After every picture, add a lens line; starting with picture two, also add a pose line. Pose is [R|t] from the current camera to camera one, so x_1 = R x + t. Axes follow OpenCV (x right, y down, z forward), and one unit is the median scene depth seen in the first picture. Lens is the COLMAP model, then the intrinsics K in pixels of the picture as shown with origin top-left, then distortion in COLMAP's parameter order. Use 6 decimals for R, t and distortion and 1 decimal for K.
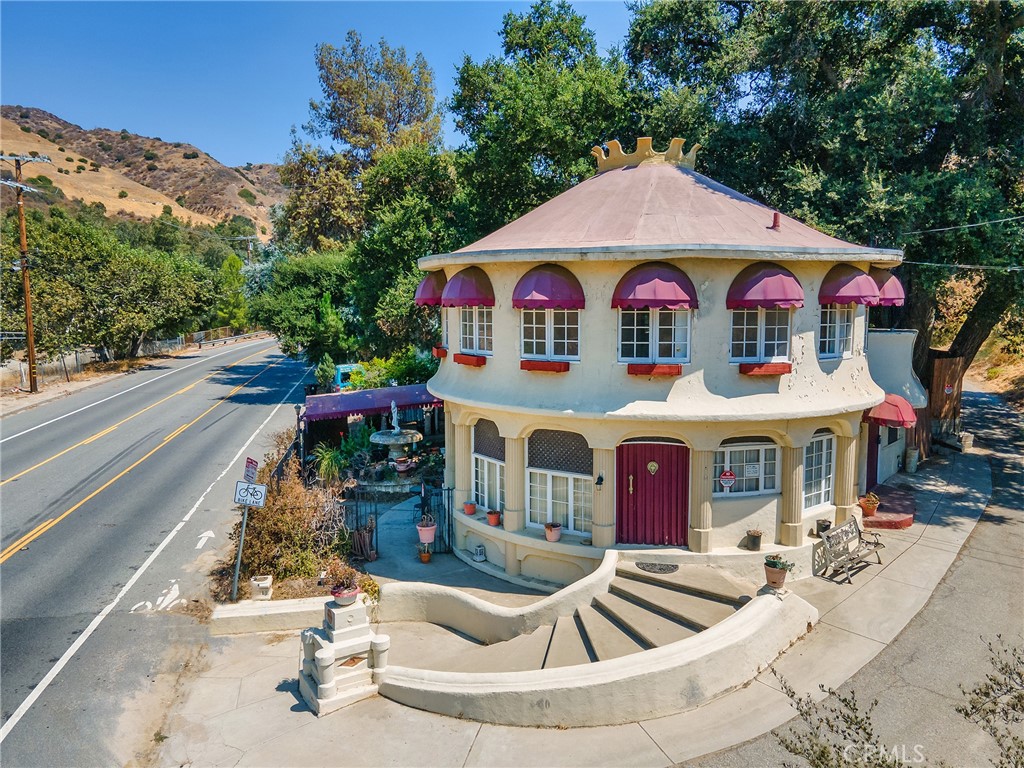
lens RADIAL K [[718.7, 0, 512.0], [0, 718.7, 384.0], [0, 0, 1]] dist [0.044368, -0.004940]
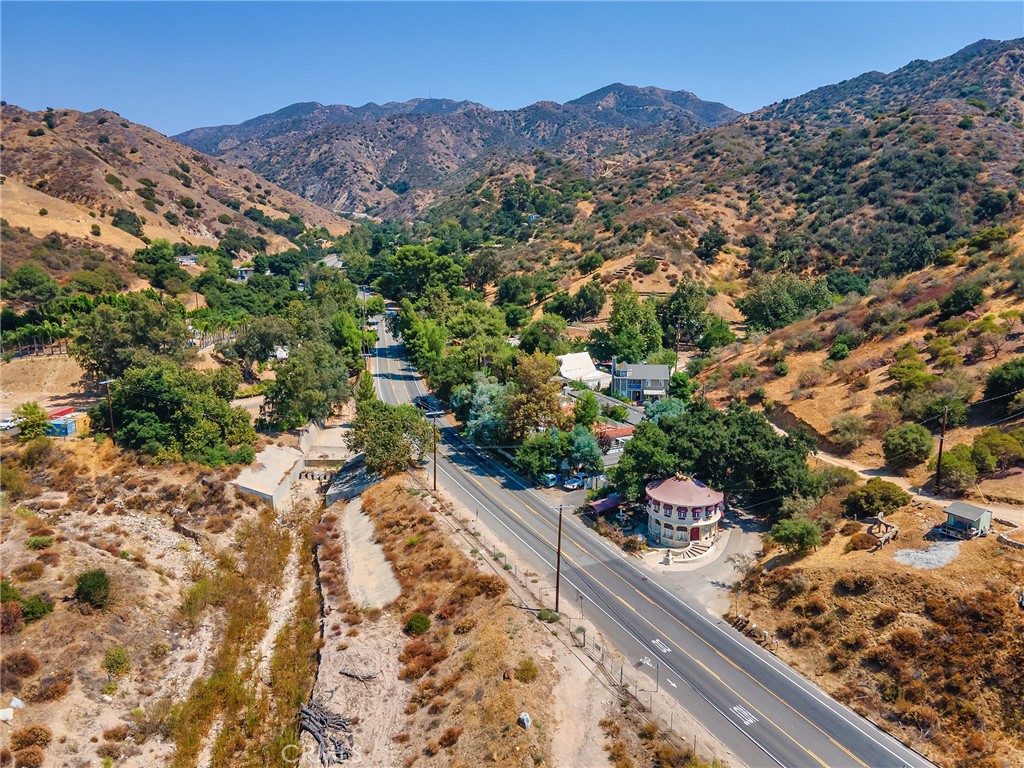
lens RADIAL K [[718.7, 0, 512.0], [0, 718.7, 384.0], [0, 0, 1]] dist [0.044368, -0.004940]
pose [[0.962317, -0.054398, 0.266435, -3.278167], [0.025998, 0.993703, 0.108985, -2.089533], [-0.270686, -0.097952, 0.957671, -5.099852]]
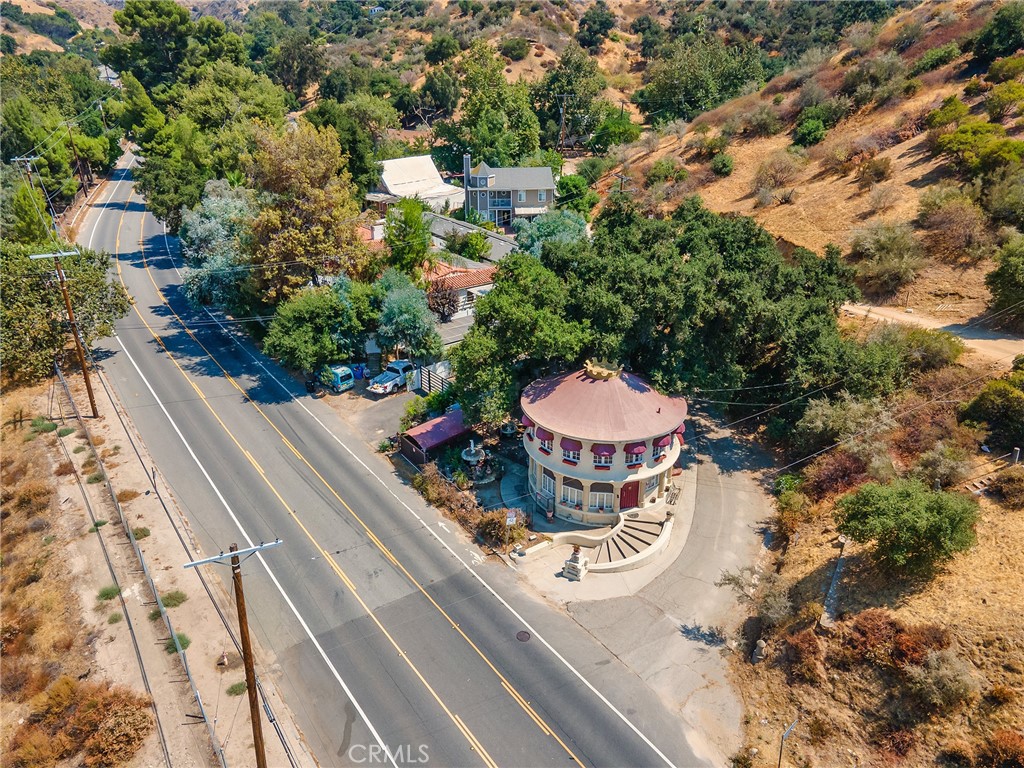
lens RADIAL K [[718.7, 0, 512.0], [0, 718.7, 384.0], [0, 0, 1]] dist [0.044368, -0.004940]
pose [[0.900496, -0.179154, 0.396246, -1.446067], [0.046800, 0.945827, 0.321281, -1.355585], [-0.432339, -0.270768, 0.860098, -1.434248]]
